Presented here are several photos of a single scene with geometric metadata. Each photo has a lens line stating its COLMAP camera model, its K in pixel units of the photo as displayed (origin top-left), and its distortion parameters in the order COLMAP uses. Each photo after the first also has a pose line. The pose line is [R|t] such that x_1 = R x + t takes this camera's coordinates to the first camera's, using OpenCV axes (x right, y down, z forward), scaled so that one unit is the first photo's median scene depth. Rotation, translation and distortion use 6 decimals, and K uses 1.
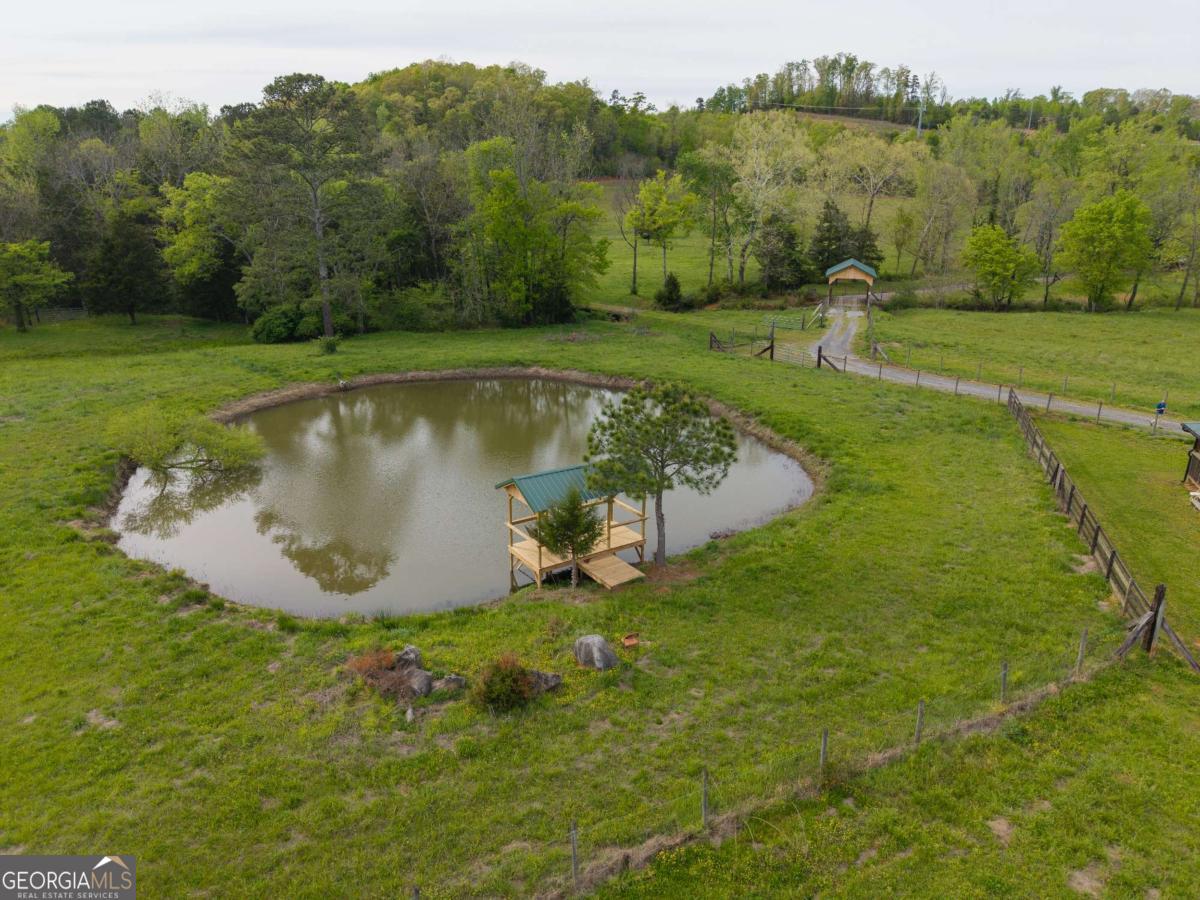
lens RADIAL K [[844.2, 0, 601.9], [0, 844.2, 453.3], [0, 0, 1]] dist [0.008975, 0.001203]
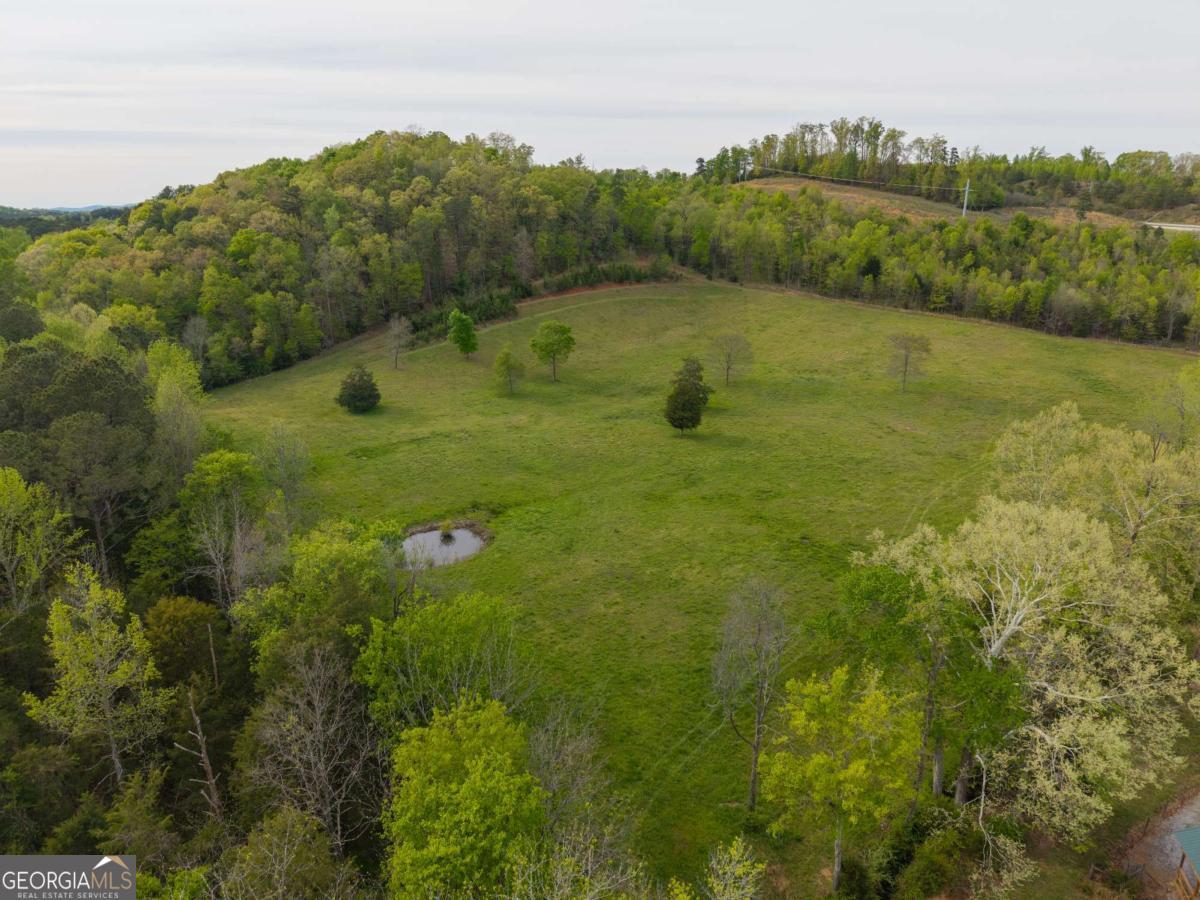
lens RADIAL K [[844.2, 0, 598.4], [0, 844.2, 446.8], [0, 0, 1]] dist [0.008975, 0.001203]
pose [[0.999761, -0.002959, 0.021663, -0.016261], [0.003547, 0.999625, -0.027150, -0.105539], [-0.021574, 0.027221, 0.999397, 0.129693]]
